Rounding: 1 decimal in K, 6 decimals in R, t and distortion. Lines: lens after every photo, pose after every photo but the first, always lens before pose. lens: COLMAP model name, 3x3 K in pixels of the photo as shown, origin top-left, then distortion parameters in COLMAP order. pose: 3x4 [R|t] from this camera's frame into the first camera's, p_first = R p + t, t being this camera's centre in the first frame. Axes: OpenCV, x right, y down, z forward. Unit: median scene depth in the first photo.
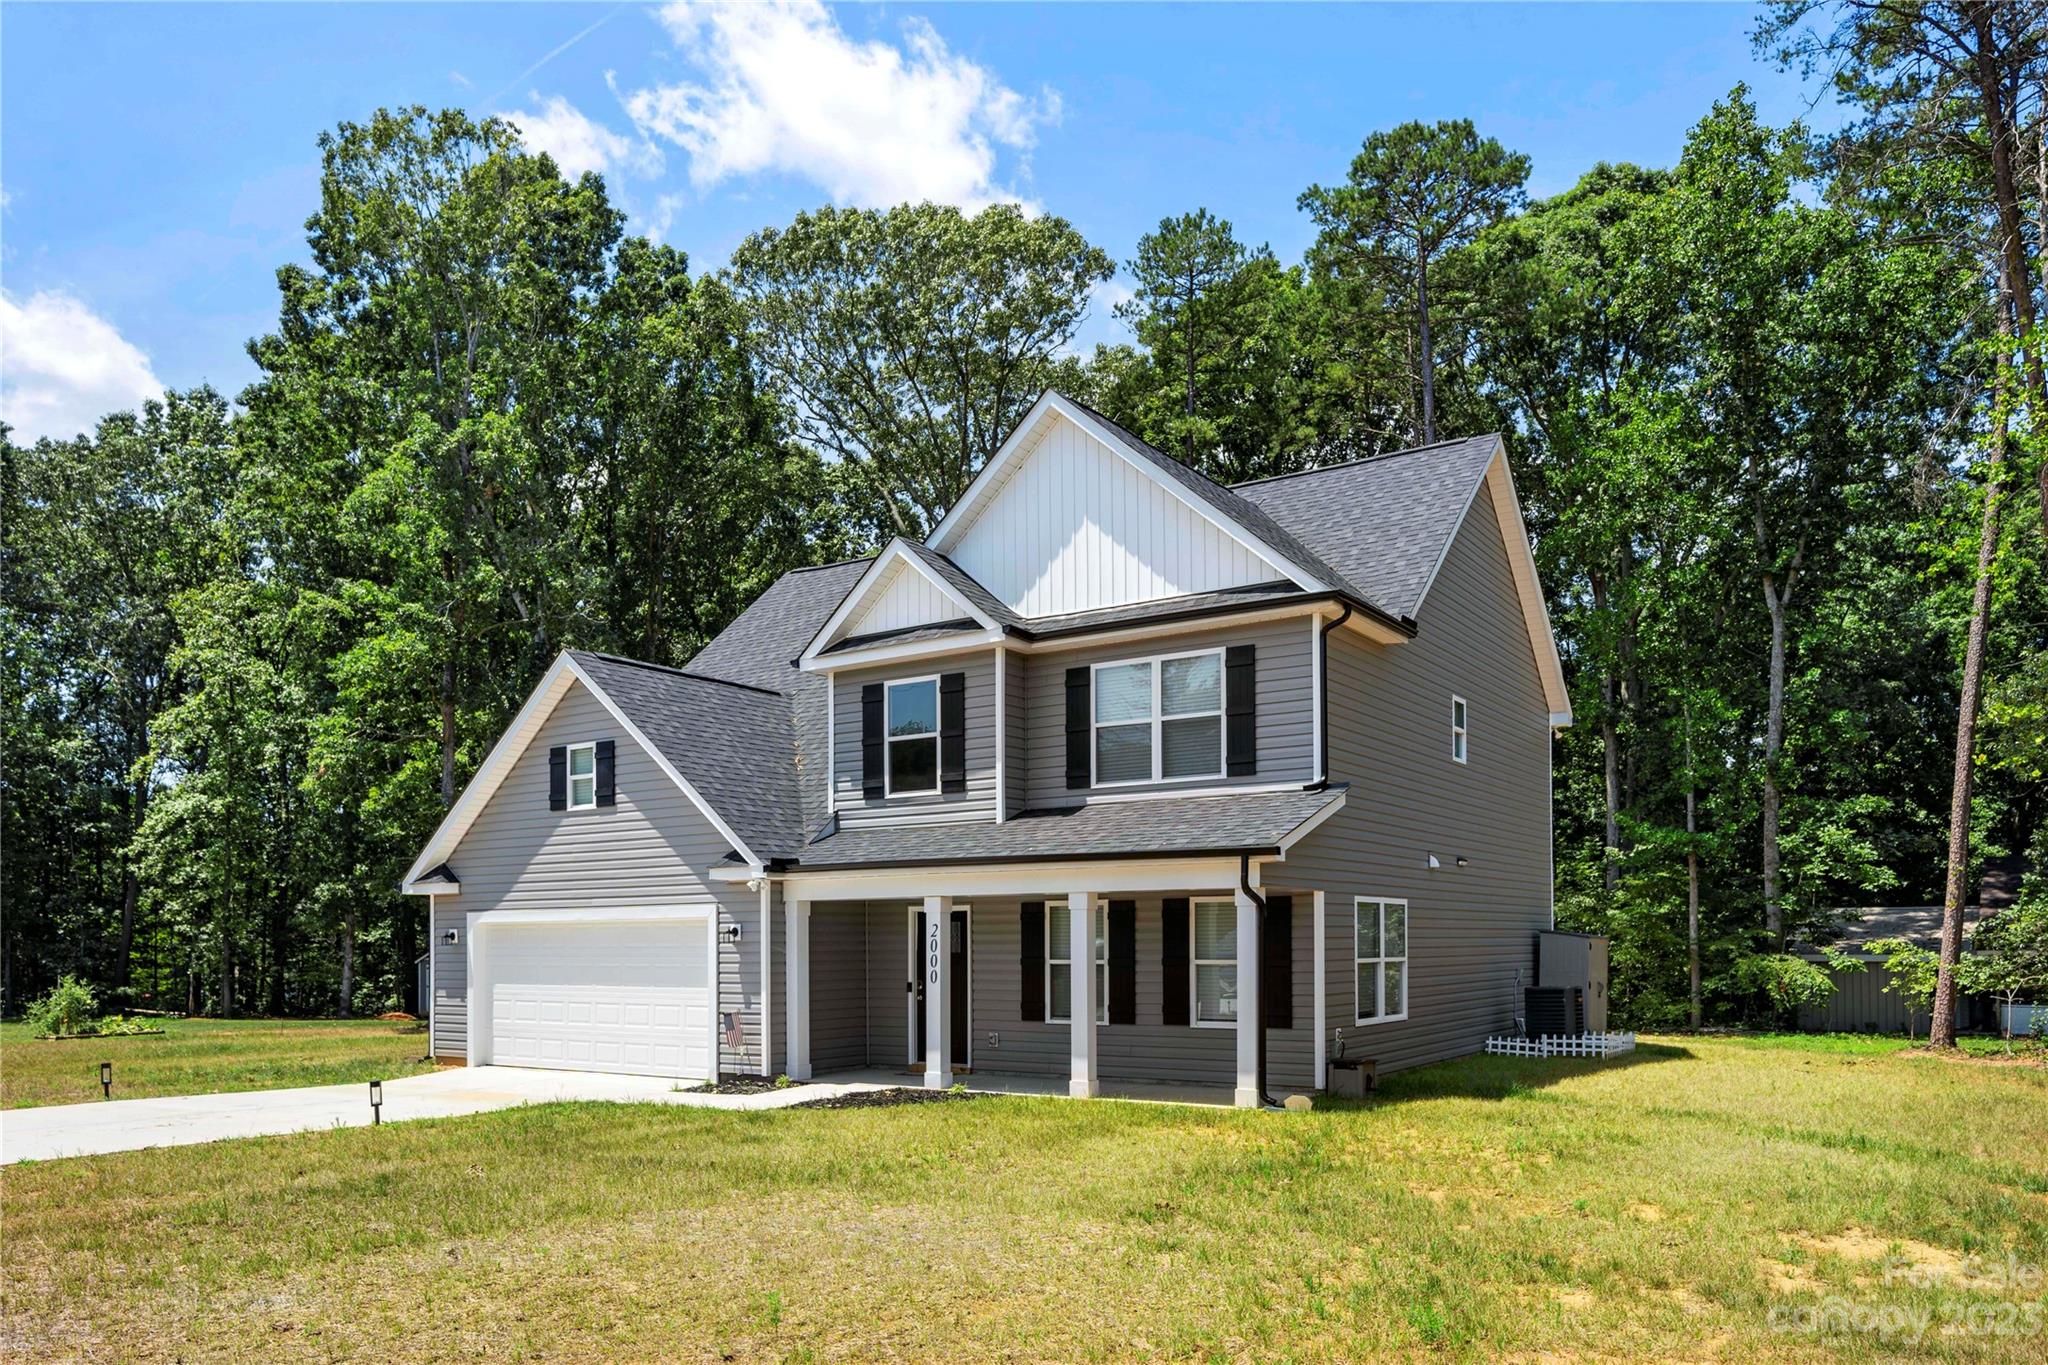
lens RADIAL K [[1418.8, 0, 1021.5], [0, 1418.8, 943.0], [0, 0, 1]] dist [0.004645, 0.002463]
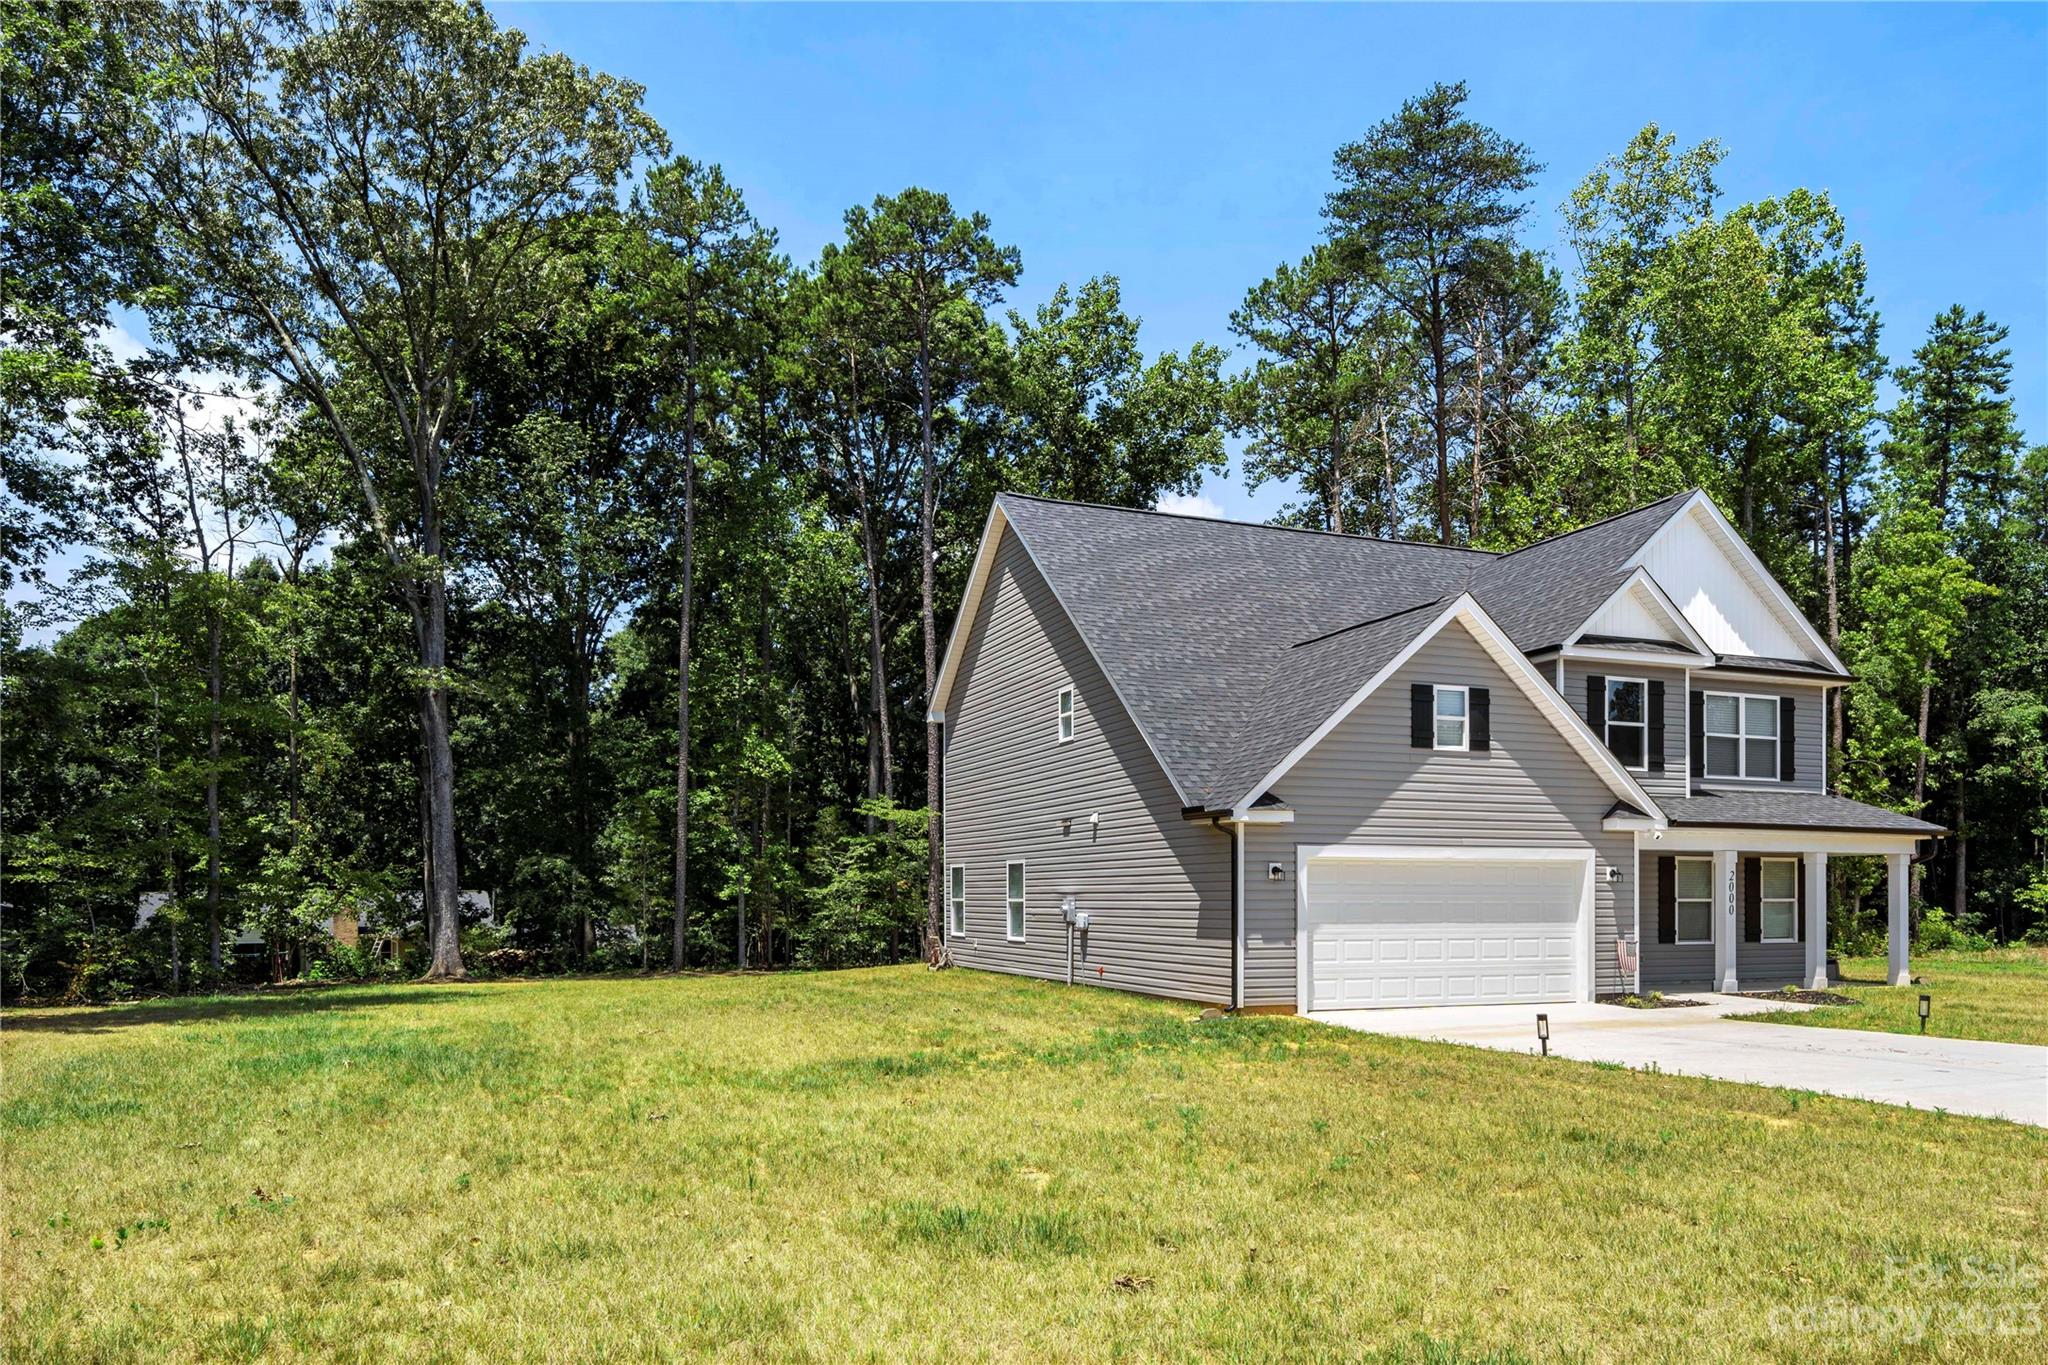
lens RADIAL K [[1322.4, 0, 1028.3], [0, 1322.4, 889.0], [0, 0, 1]] dist [0.003495, 0.005140]
pose [[0.581919, 0.013552, 0.813133, -1.375880], [-0.002475, 0.999886, -0.014894, 0.022309], [-0.813243, 0.006654, 0.581887, 0.759158]]
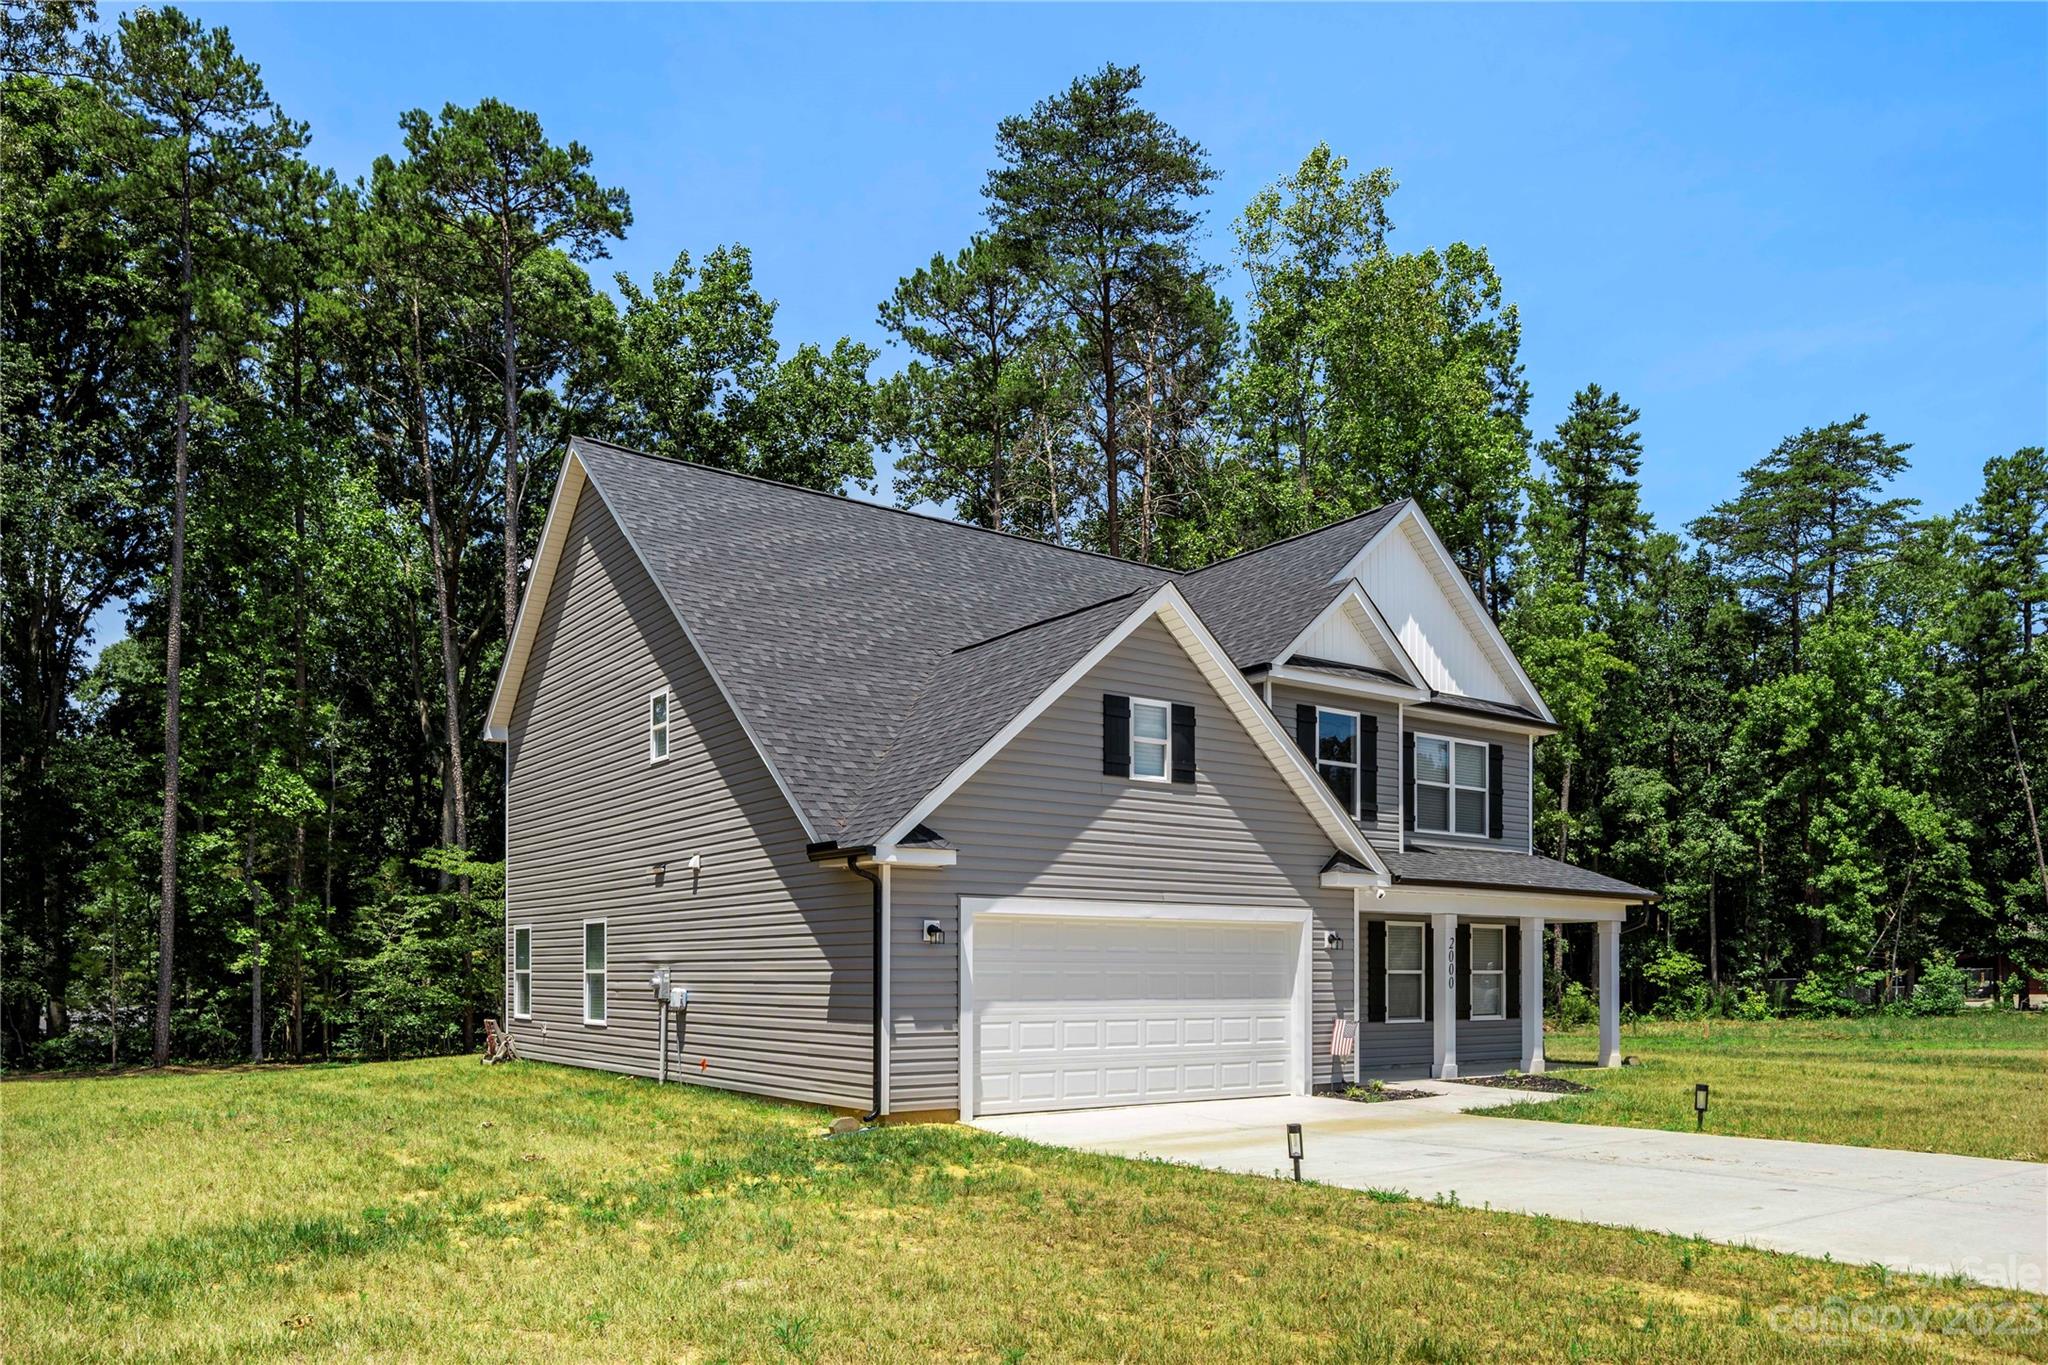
lens RADIAL K [[1418.8, 0, 1021.5], [0, 1418.8, 943.0], [0, 0, 1]] dist [0.004645, 0.002463]
pose [[0.361301, 0.028374, 0.932017, -1.187793], [-0.000960, 0.999548, -0.030057, 0.024380], [-0.932449, 0.009965, 0.361165, 0.850119]]
